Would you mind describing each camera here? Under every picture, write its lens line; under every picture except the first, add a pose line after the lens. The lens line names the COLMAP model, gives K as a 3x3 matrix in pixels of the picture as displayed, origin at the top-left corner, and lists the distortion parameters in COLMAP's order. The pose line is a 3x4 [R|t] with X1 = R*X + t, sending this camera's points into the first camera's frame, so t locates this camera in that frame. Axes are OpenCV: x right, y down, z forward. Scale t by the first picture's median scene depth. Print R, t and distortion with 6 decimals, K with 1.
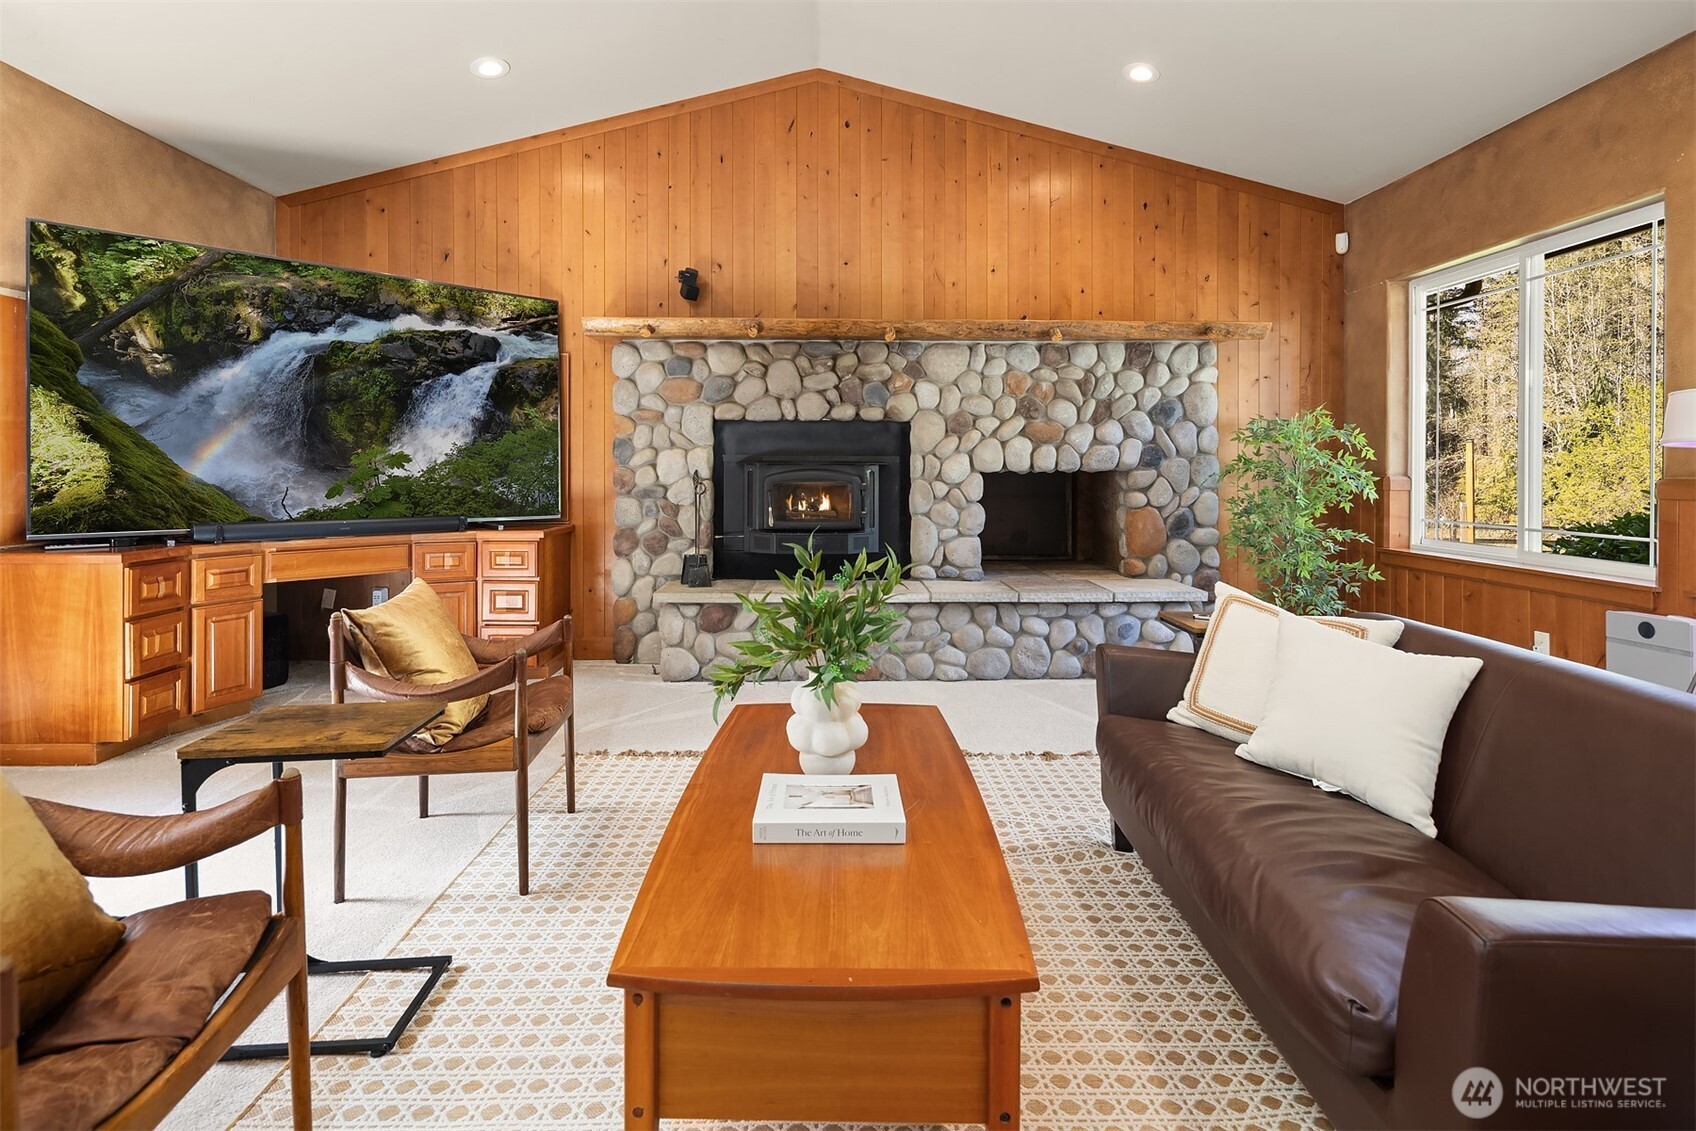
lens RADIAL K [[824.6, 0, 846.5], [0, 824.6, 476.4], [0, 0, 1]] dist [0.006220, -0.005009]
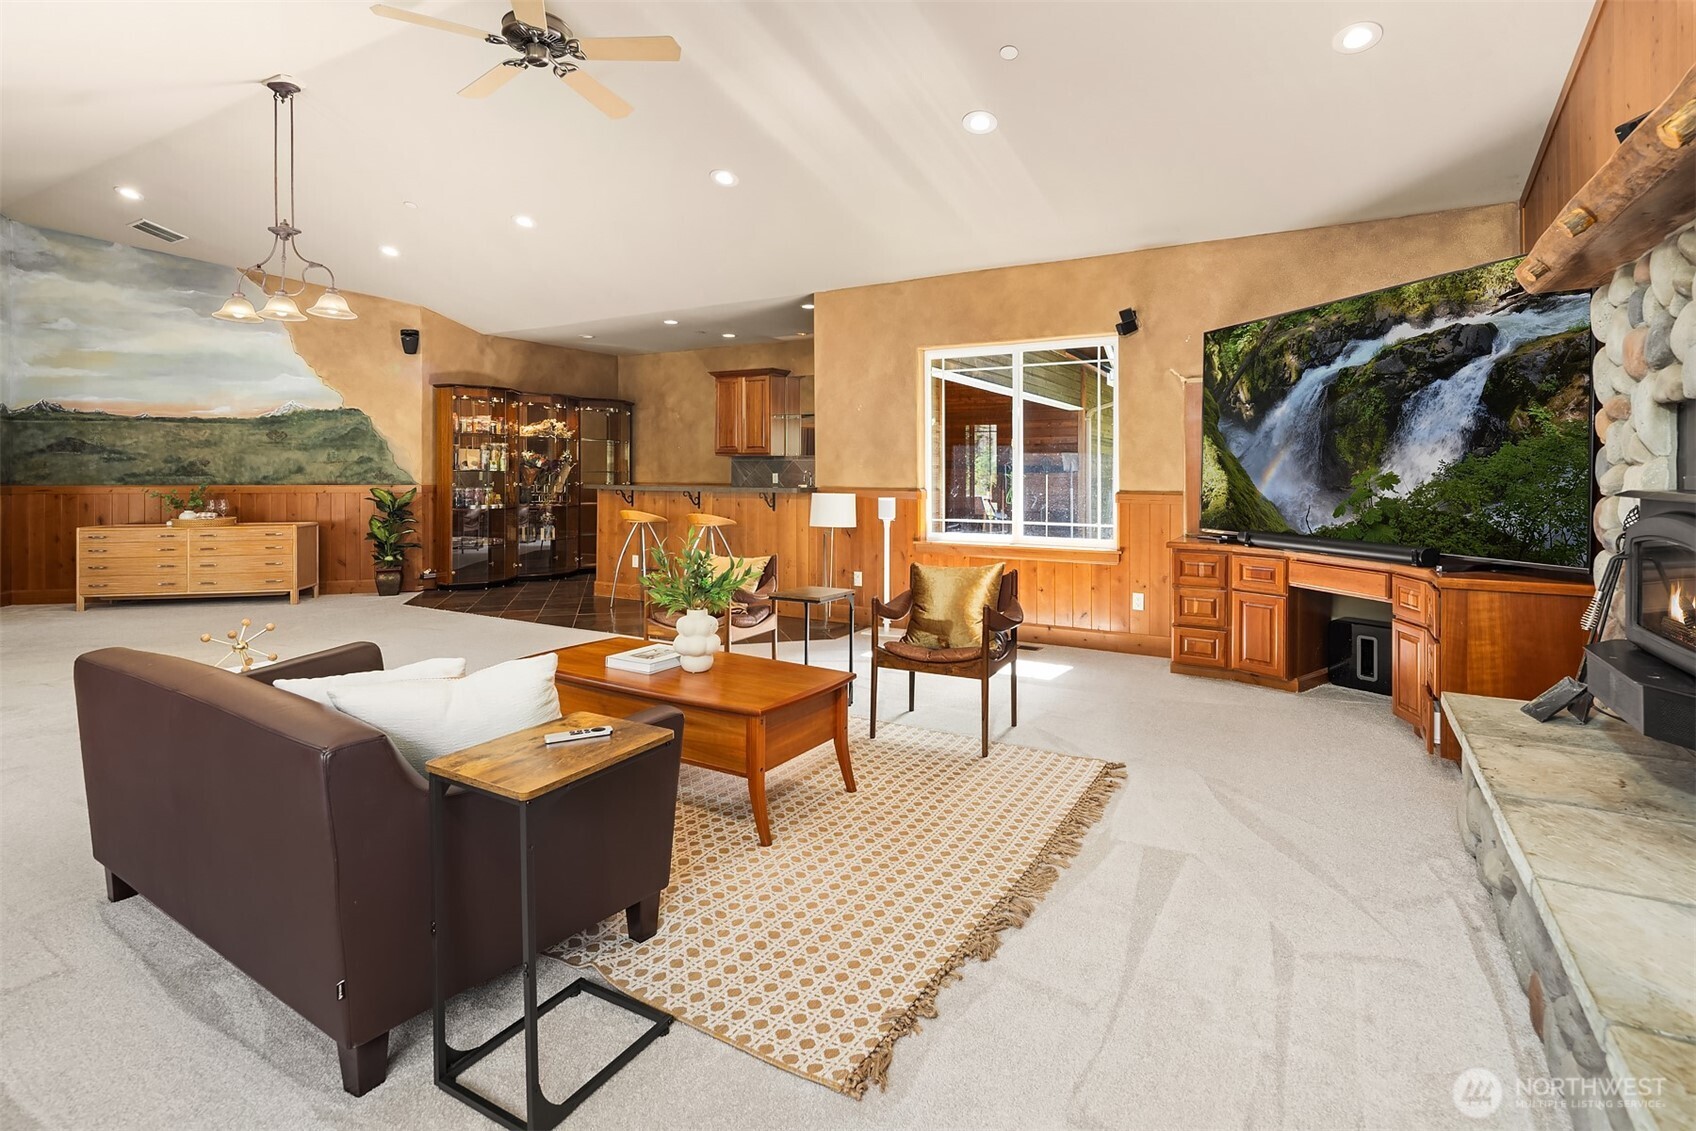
lens RADIAL K [[824.6, 0, 841.7], [0, 824.6, 470.4], [0, 0, 1]] dist [0.006220, -0.005009]
pose [[-0.484020, -0.010311, -0.874996, 0.519206], [-0.013436, 0.999900, -0.004350, -0.017201], [0.874954, 0.009652, -0.484110, 0.802060]]
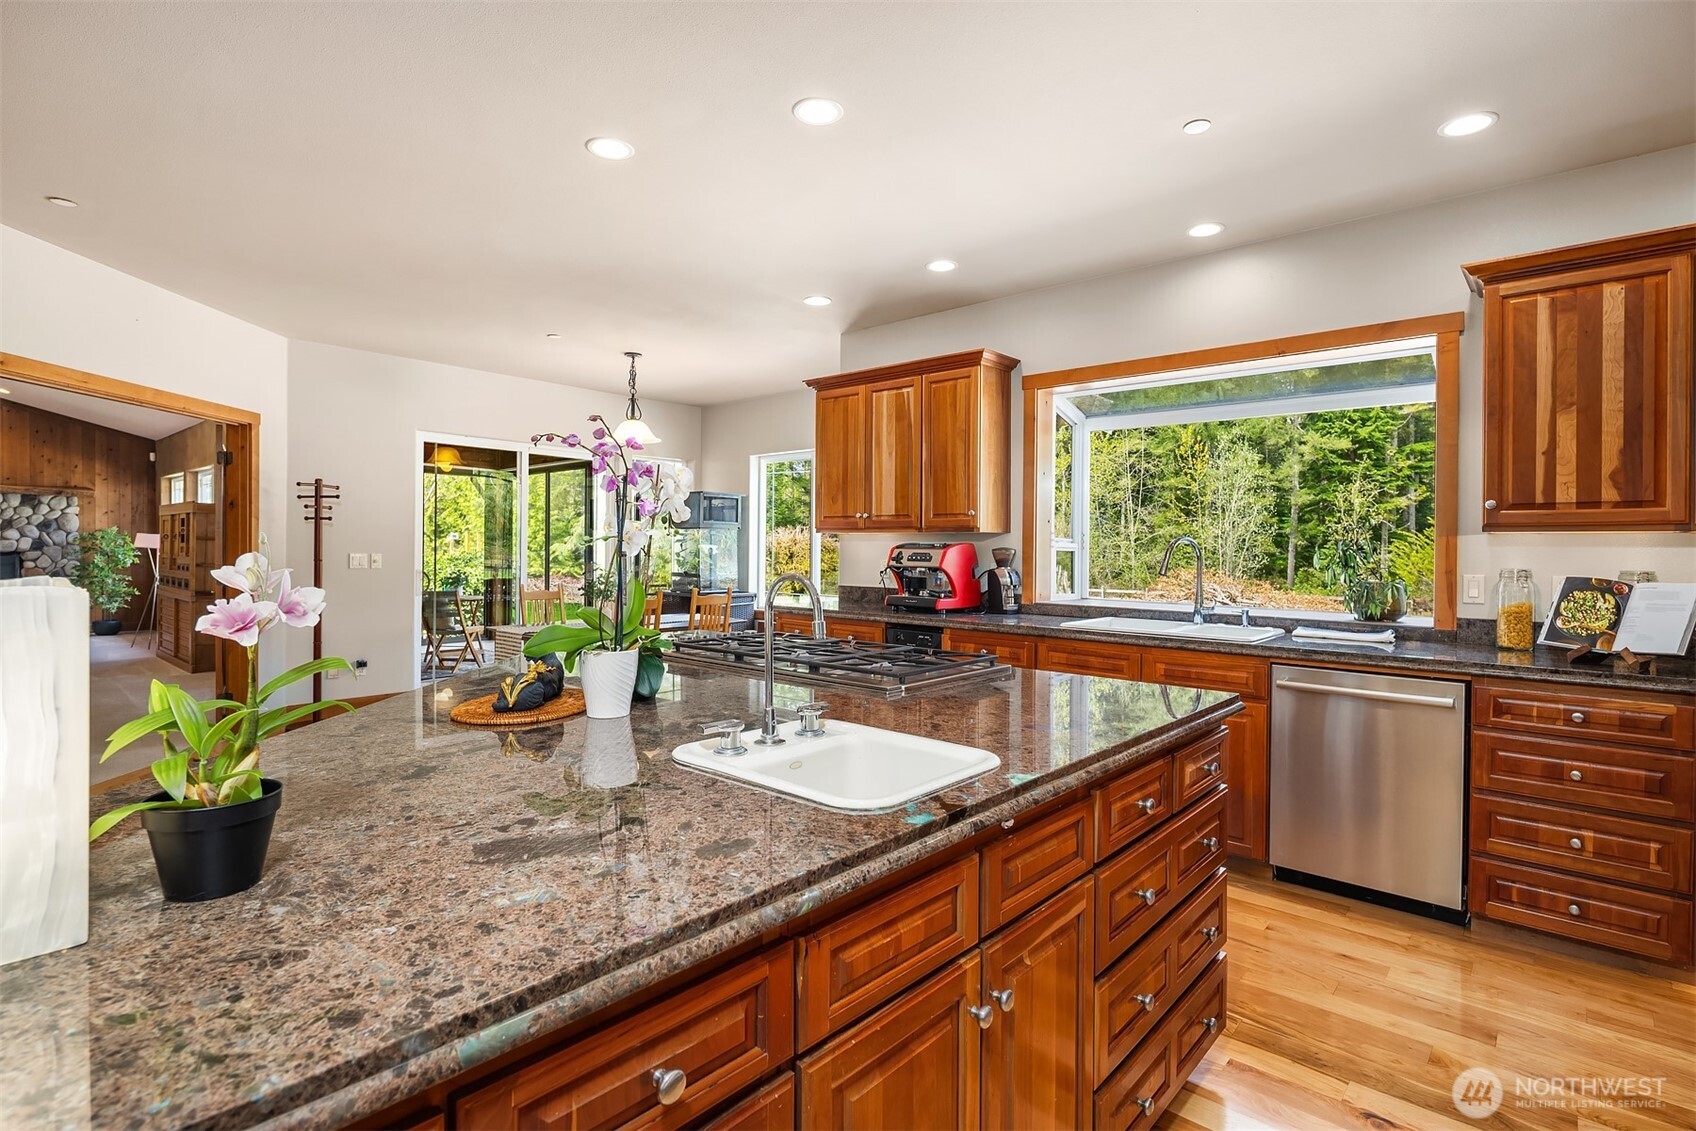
lens RADIAL K [[824.6, 0, 846.4], [0, 824.6, 557.9], [0, 0, 1]] dist [0.006220, -0.005009]
pose [[0.662565, 0.001445, 0.749003, 0.146004], [-0.005575, 0.999980, 0.003003, -0.009129], [-0.748983, -0.006165, 0.662560, -2.133600]]
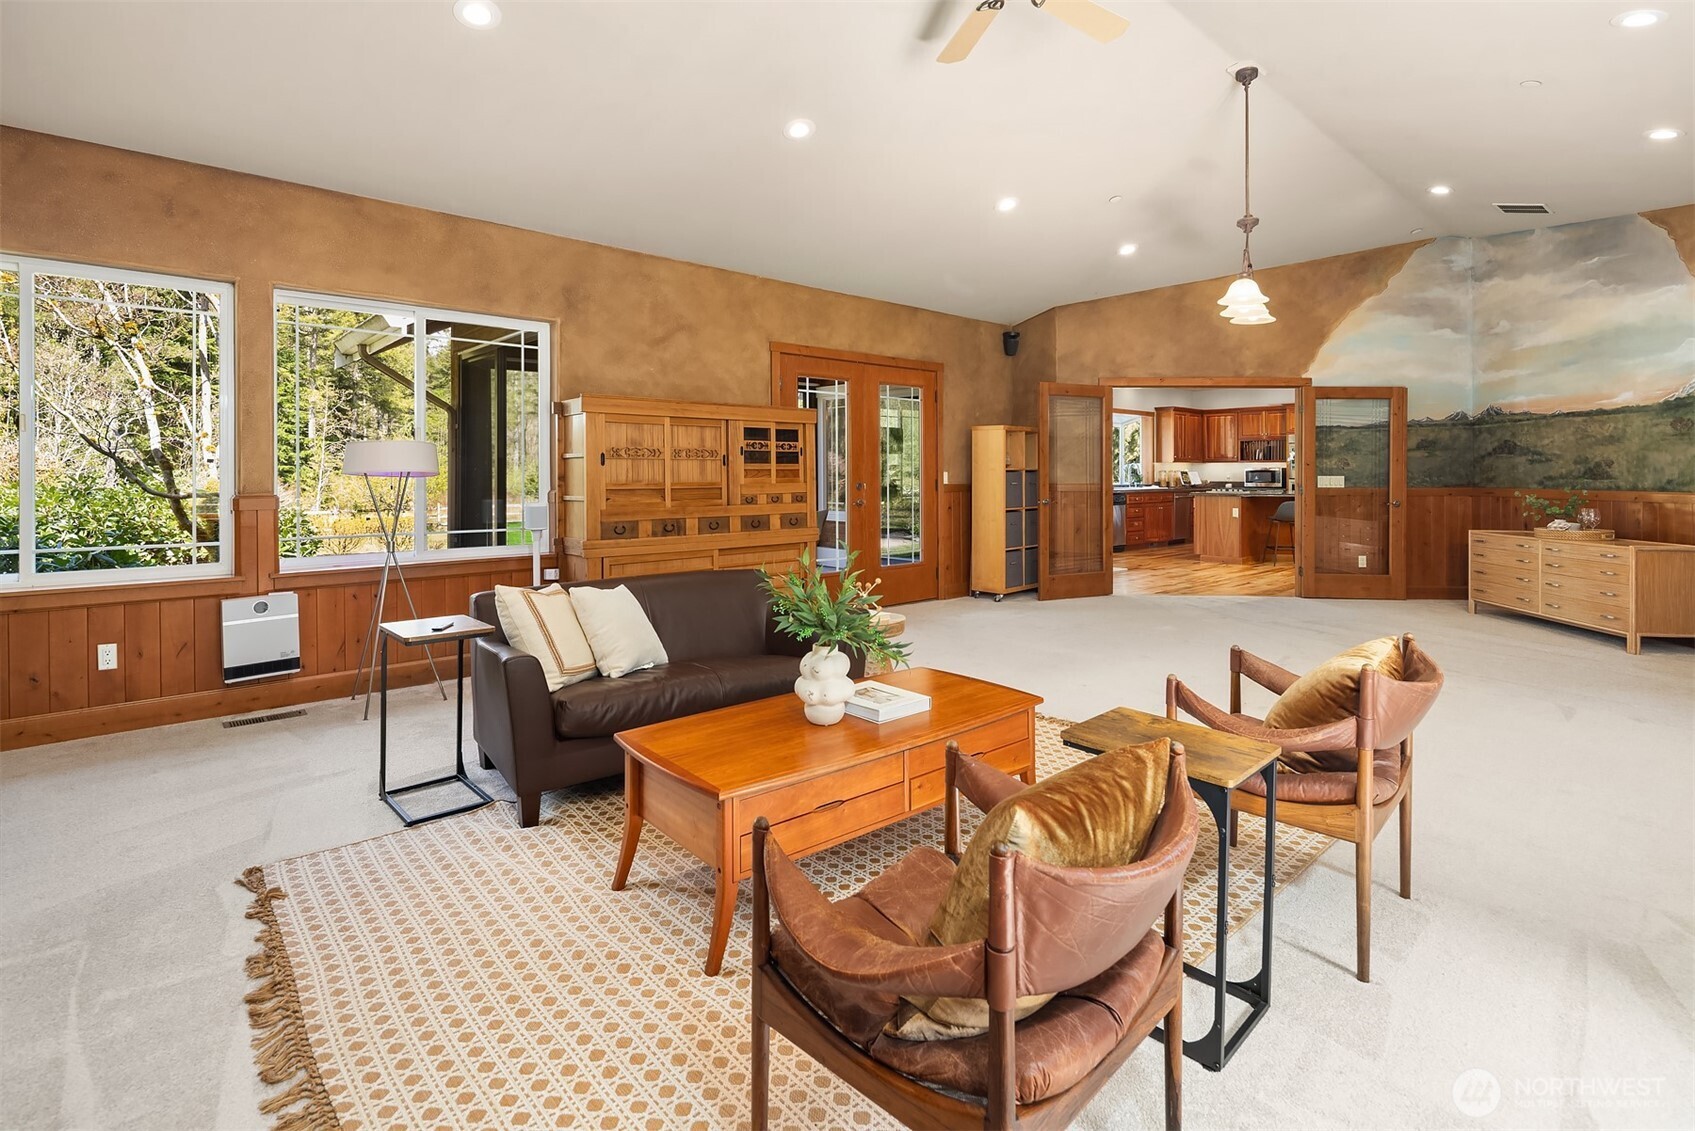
lens RADIAL K [[824.1, 0, 849.2], [0, 824.1, 478.7], [0, 0, 1]] dist [0.006220, -0.005009]
pose [[-0.684325, -0.009409, 0.729117, -0.427343], [0.003207, 0.999868, 0.015913, -0.022630], [-0.729170, 0.013228, -0.684204, 0.724824]]
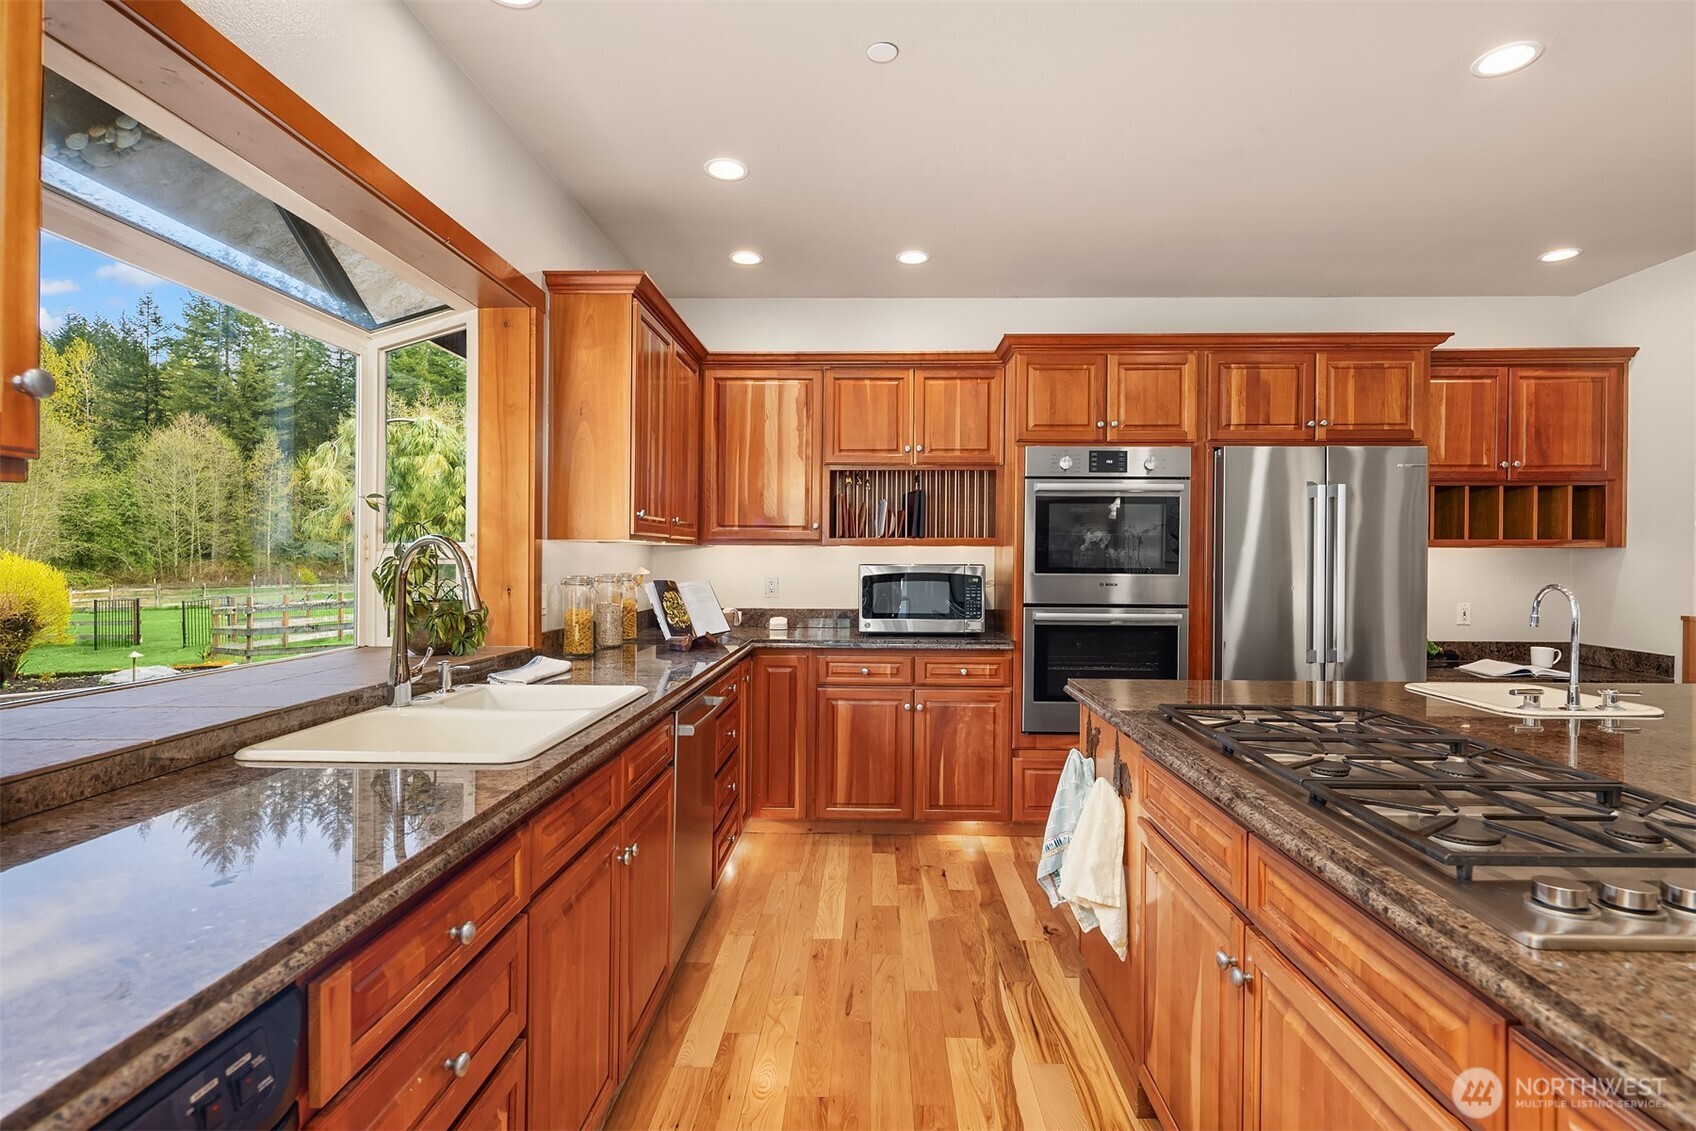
lens RADIAL K [[824.6, 0, 851.3], [0, 824.6, 555.6], [0, 0, 1]] dist [0.006220, -0.005009]
pose [[-0.999865, -0.007440, 0.014670, 0.731448], [-0.007360, 0.999958, 0.005547, -0.022209], [-0.014710, 0.005438, -0.999877, -1.478351]]
